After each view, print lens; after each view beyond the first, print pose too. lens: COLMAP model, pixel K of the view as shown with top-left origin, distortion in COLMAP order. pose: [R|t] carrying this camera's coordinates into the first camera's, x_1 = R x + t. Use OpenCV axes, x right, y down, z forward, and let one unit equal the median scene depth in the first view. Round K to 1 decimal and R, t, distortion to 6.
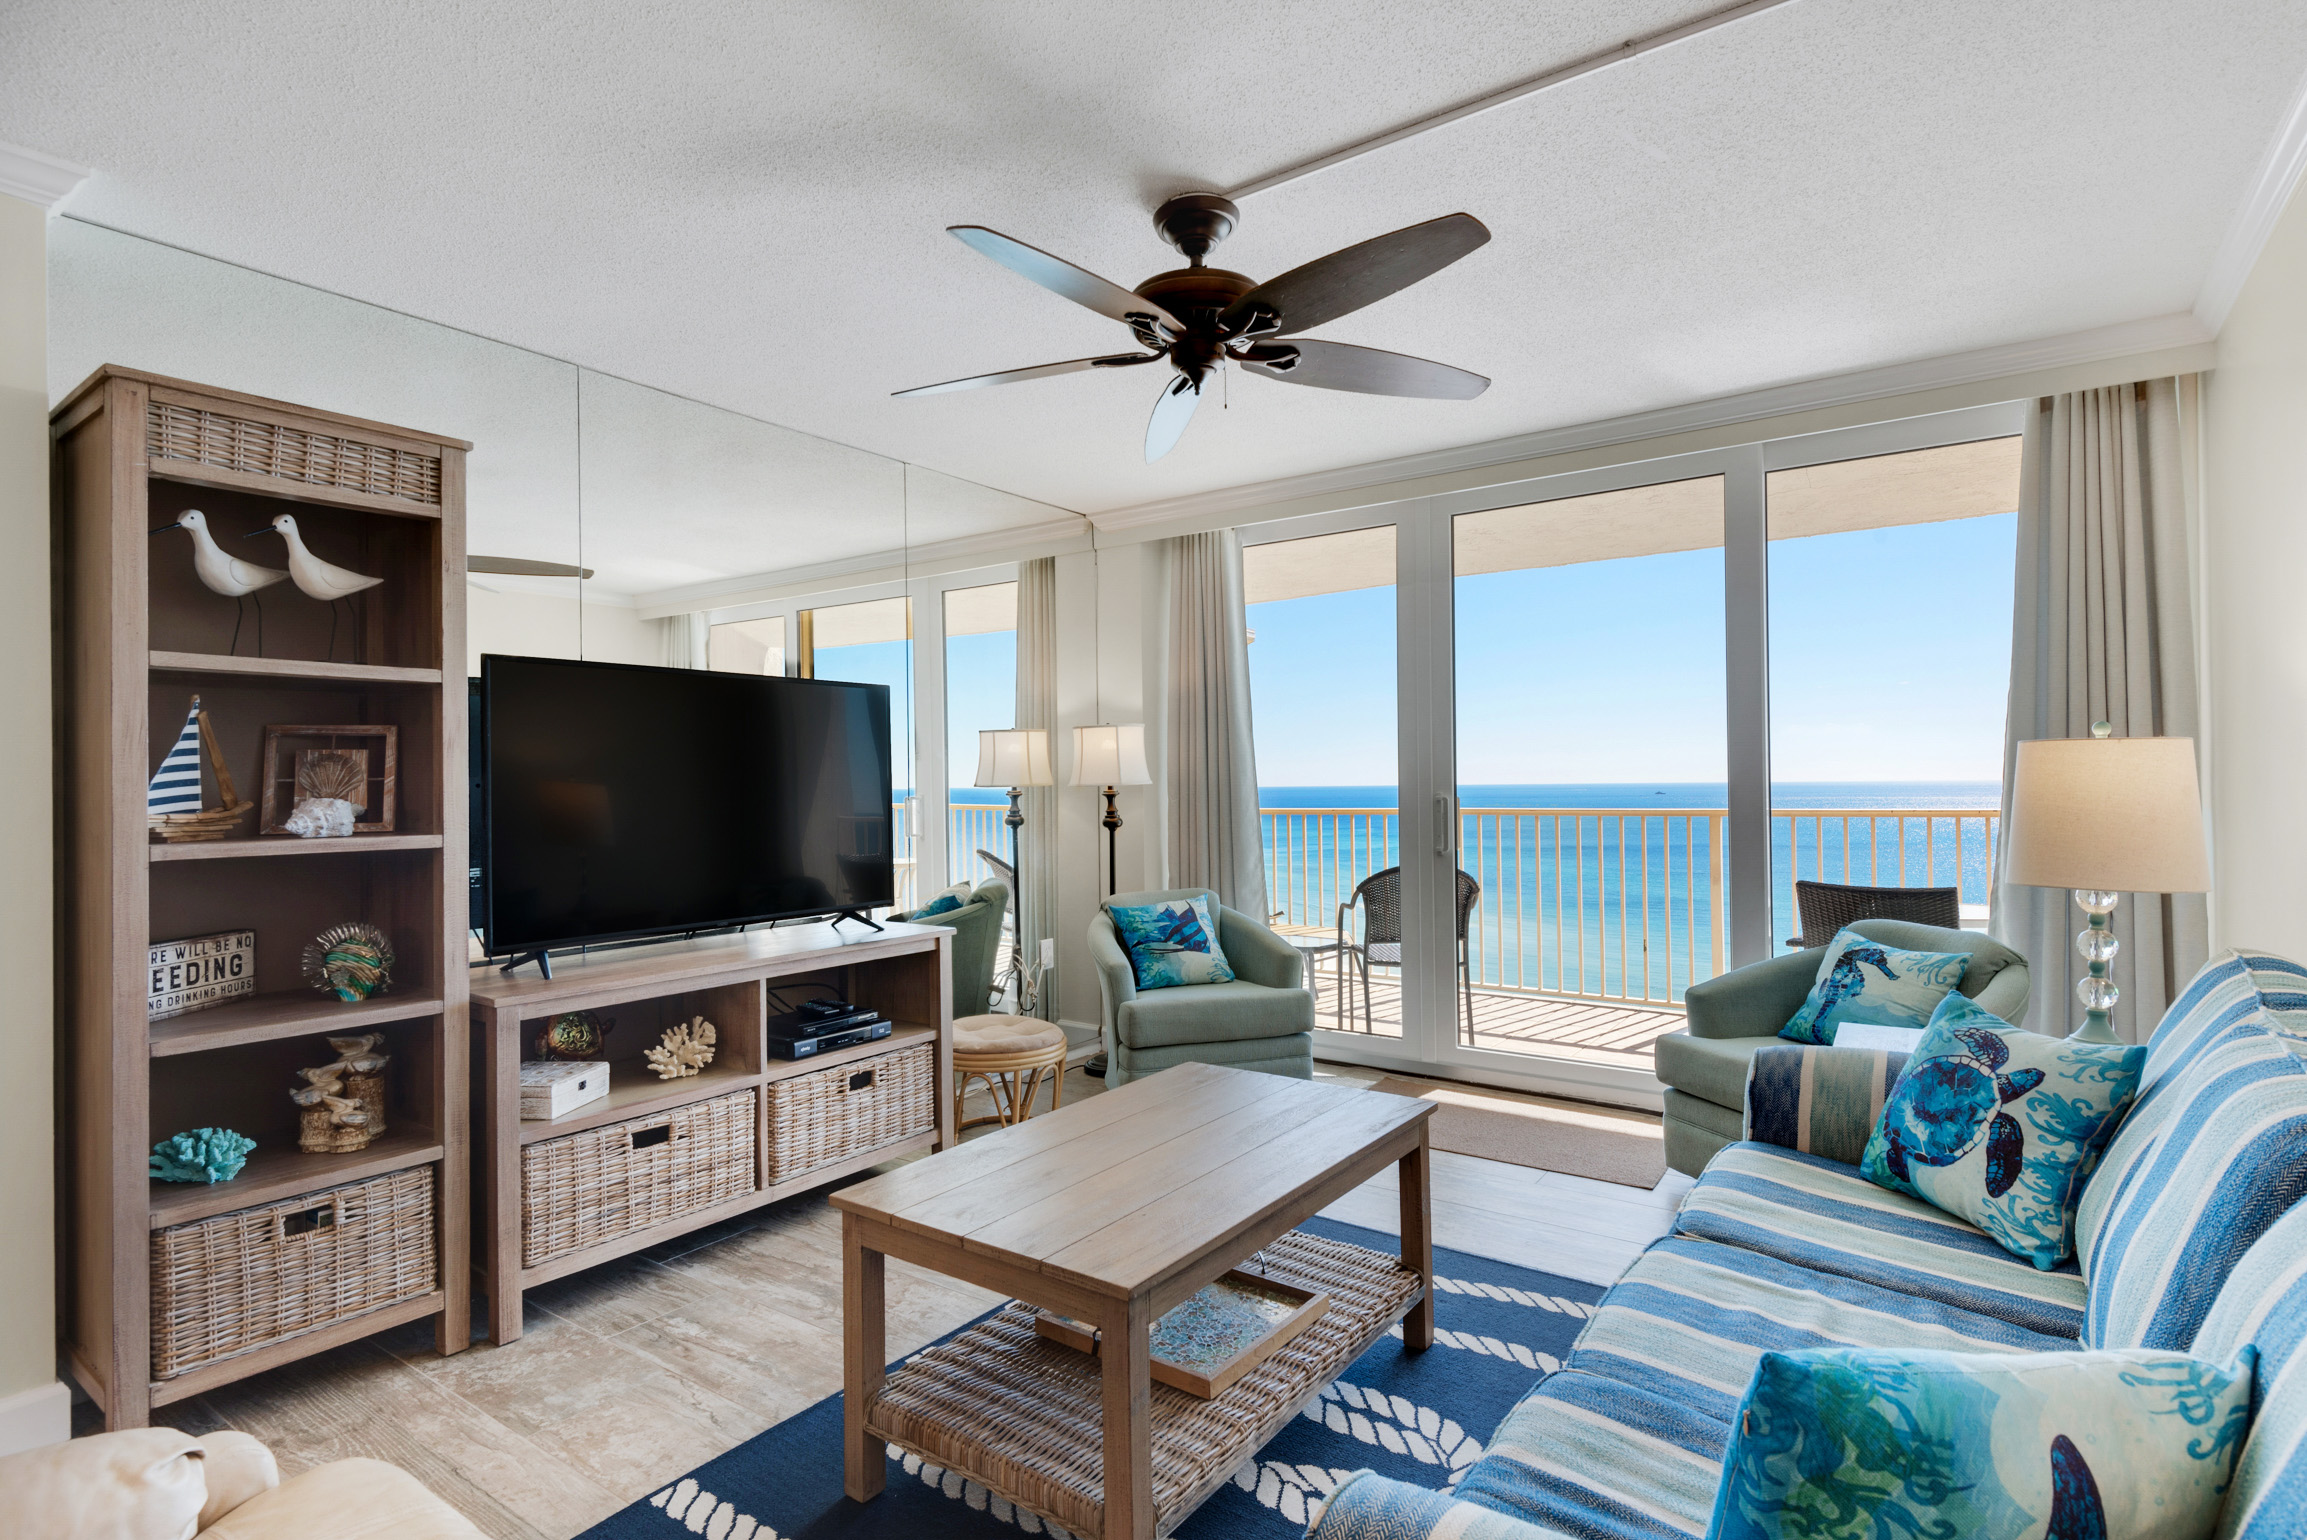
lens RADIAL K [[1161.5, 0, 1145.4], [0, 1161.5, 773.4], [0, 0, 1]] dist [0.068624, -0.049741]
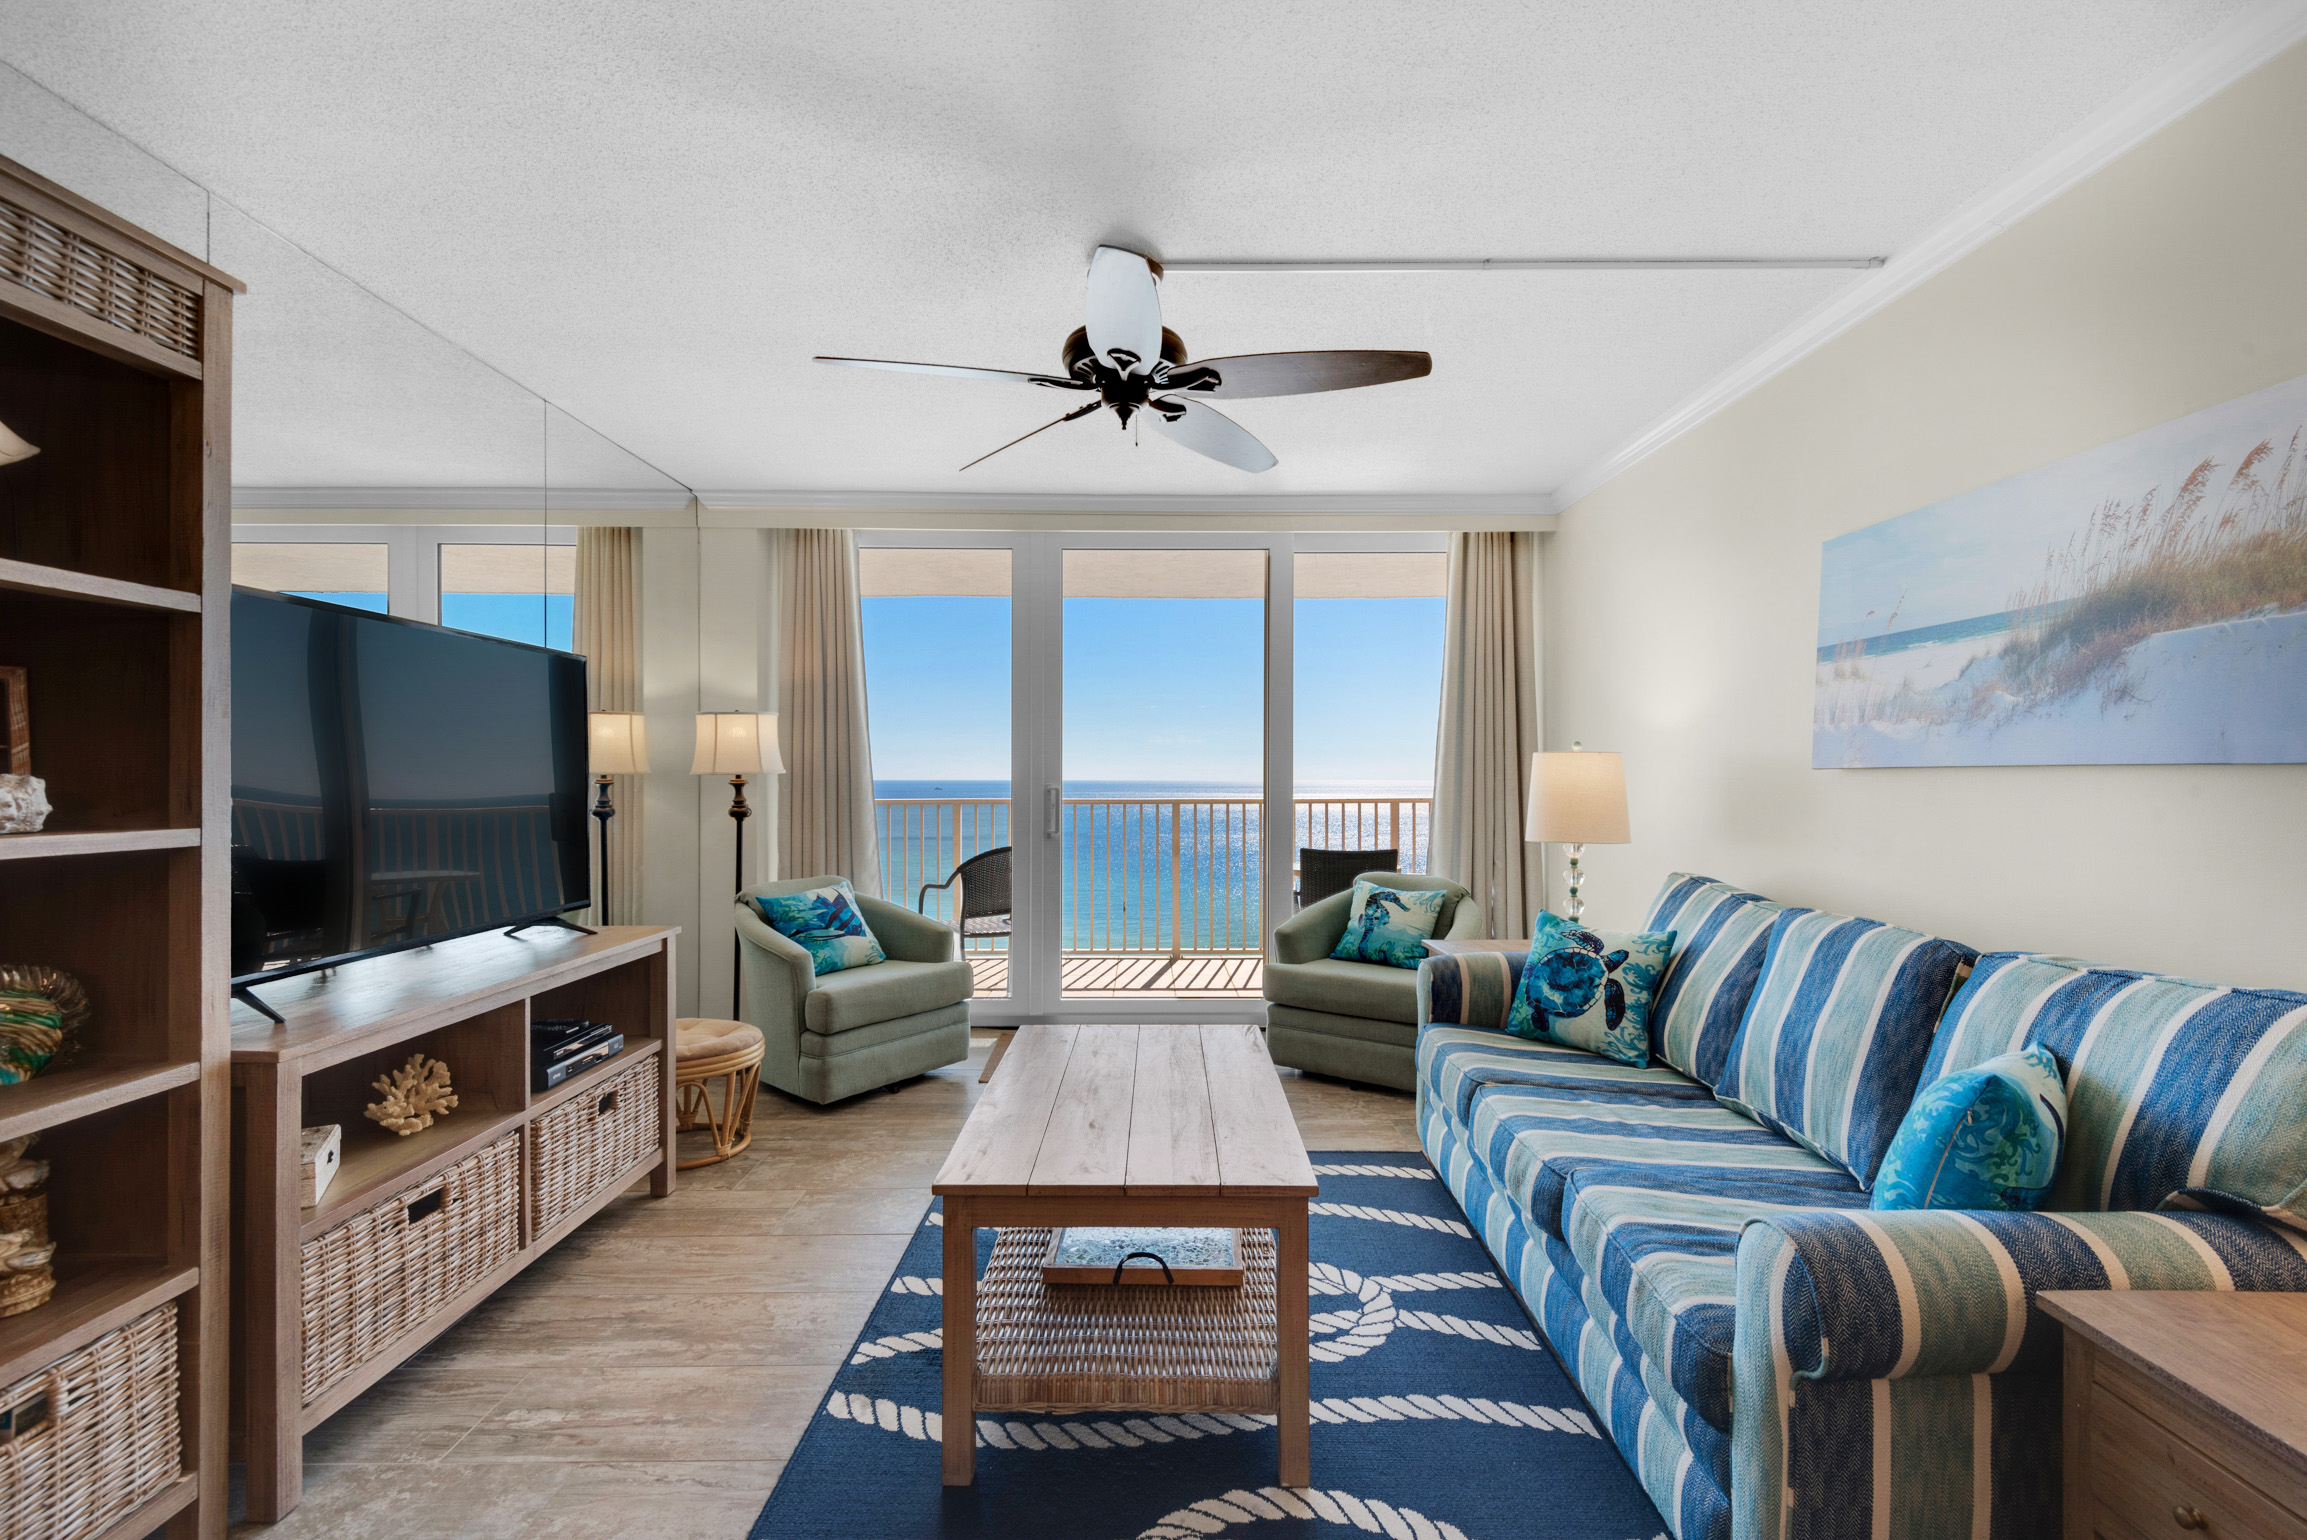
lens RADIAL K [[1054.4, 0, 1169.0], [0, 1054.4, 772.3], [0, 0, 1]] dist [0.036570, -0.011152]
pose [[0.808672, 0.013818, 0.588097, -0.436150], [-0.015273, 0.999880, -0.002492, 0.009483], [-0.588061, -0.006967, 0.808787, 0.119158]]
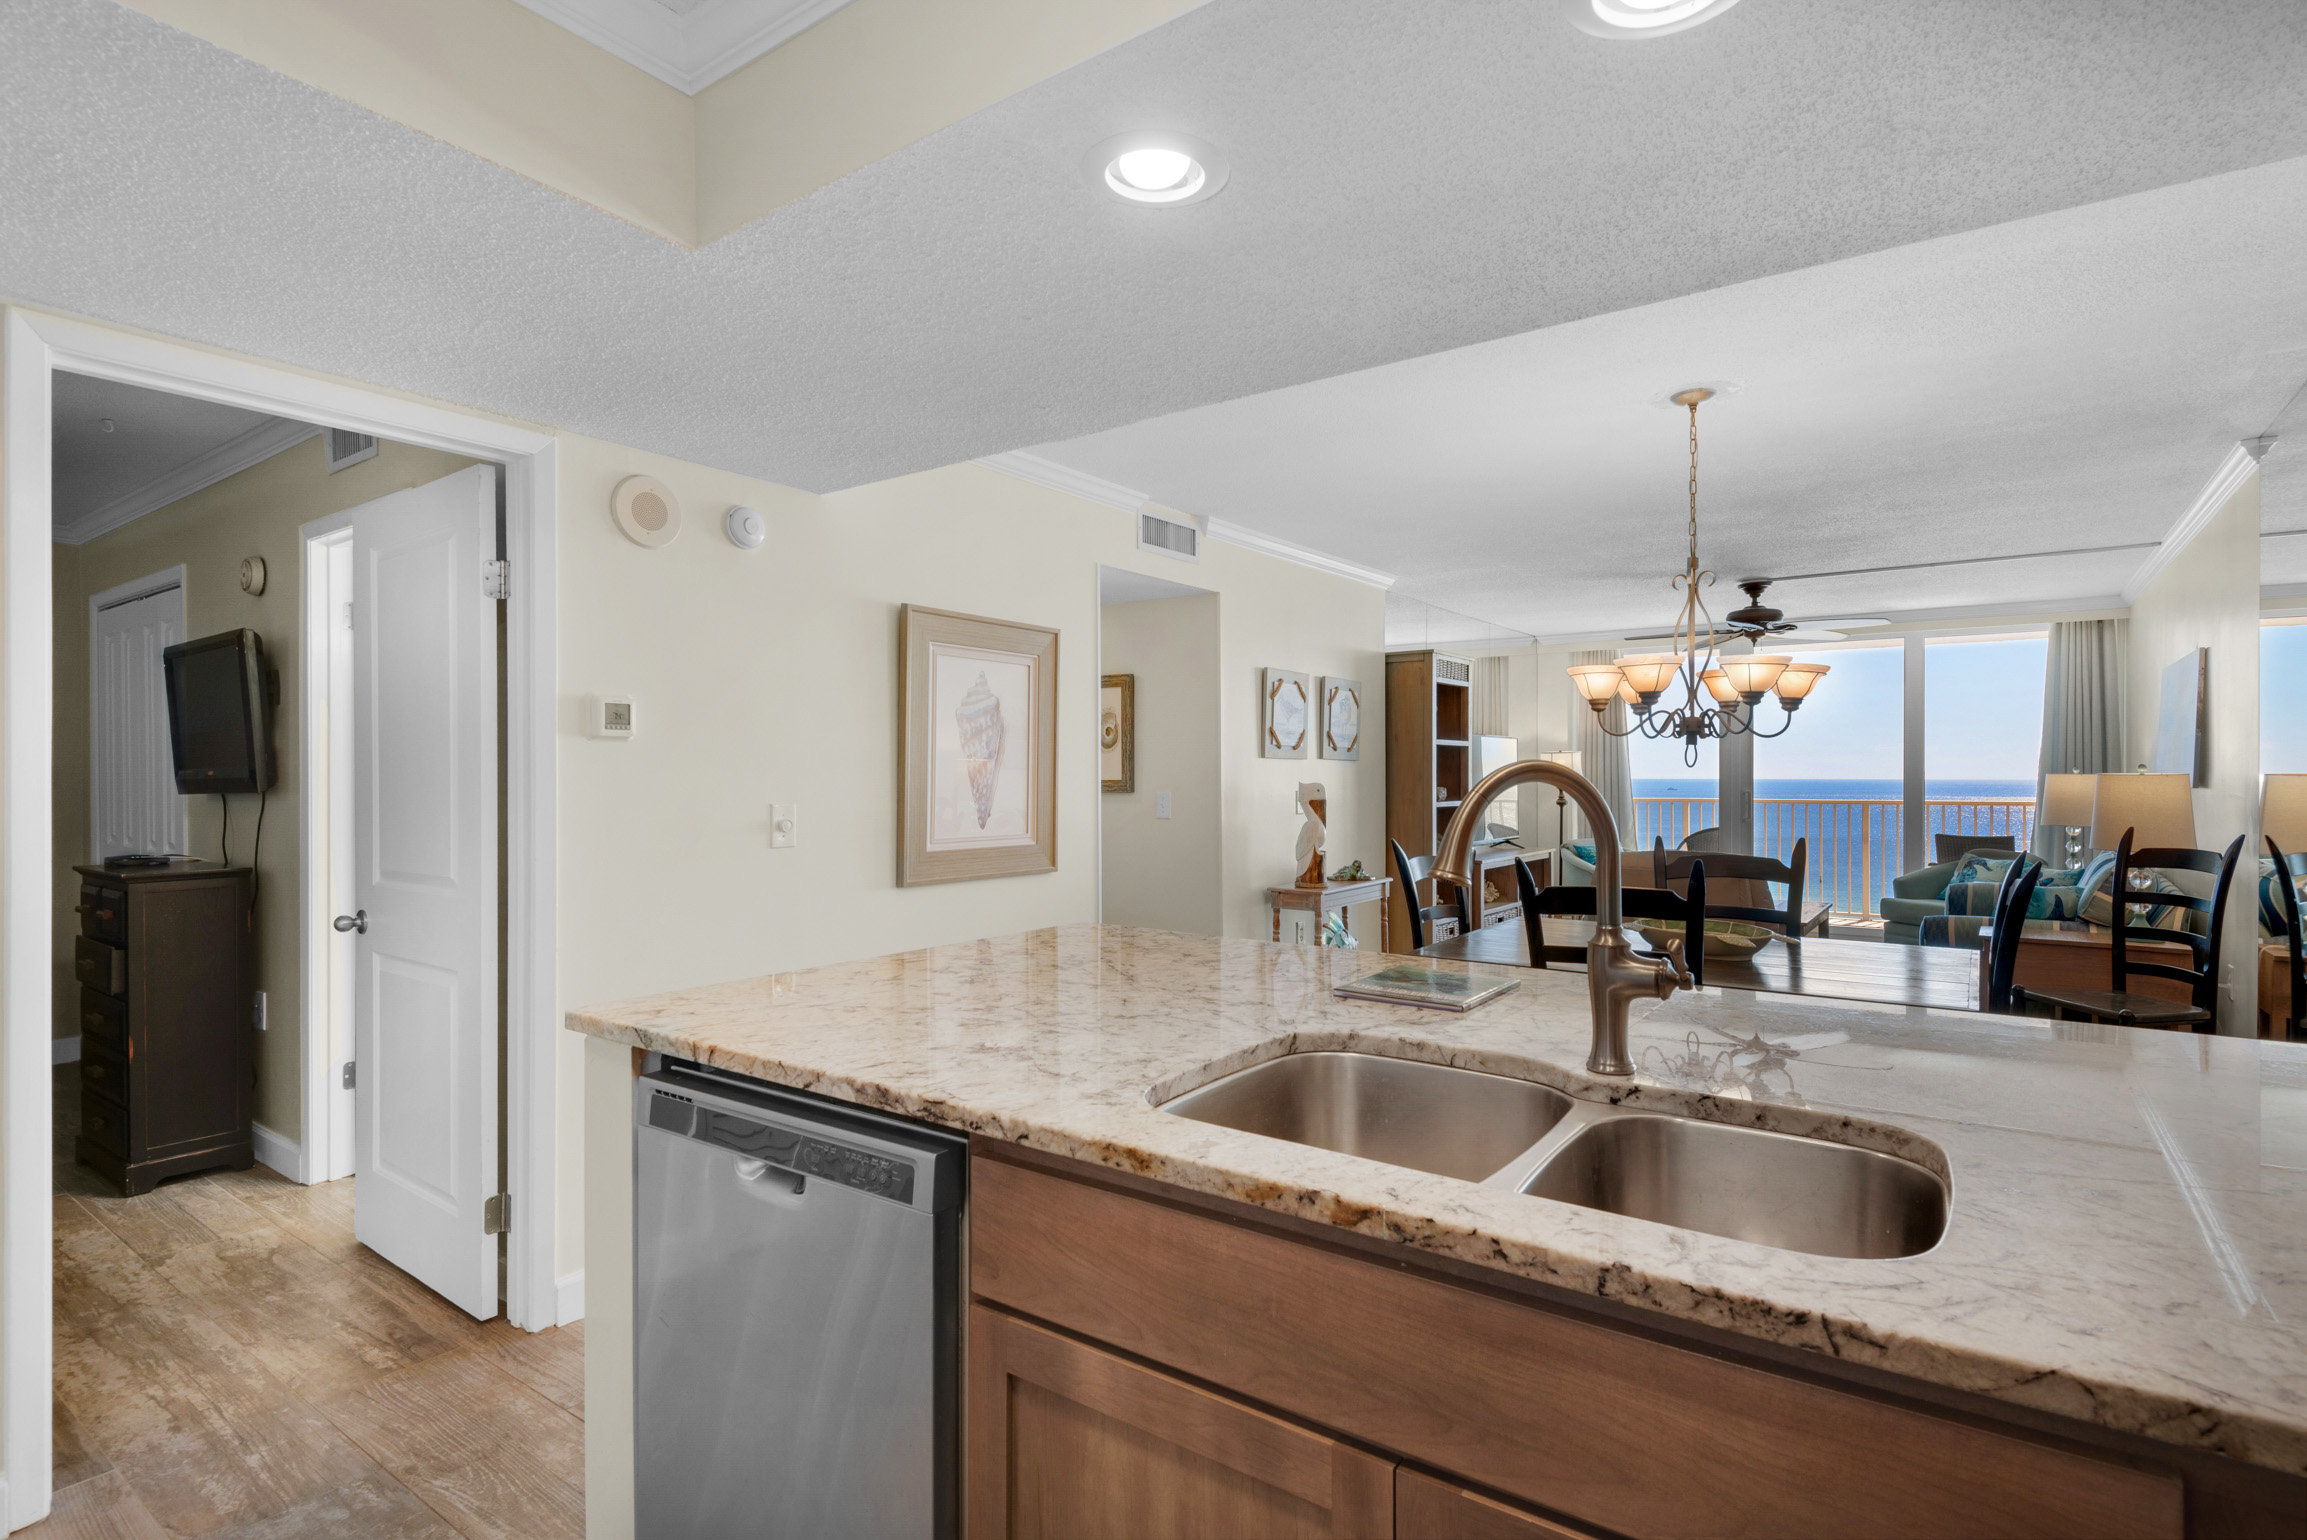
lens RADIAL K [[1161.5, 0, 1145.4], [0, 1161.5, 773.4], [0, 0, 1]] dist [0.068624, -0.049741]
pose [[0.999922, 0.011915, -0.003660, -1.183320], [-0.011875, 0.999871, 0.010852, -0.031197], [0.003789, -0.010808, 0.999934, -1.551489]]
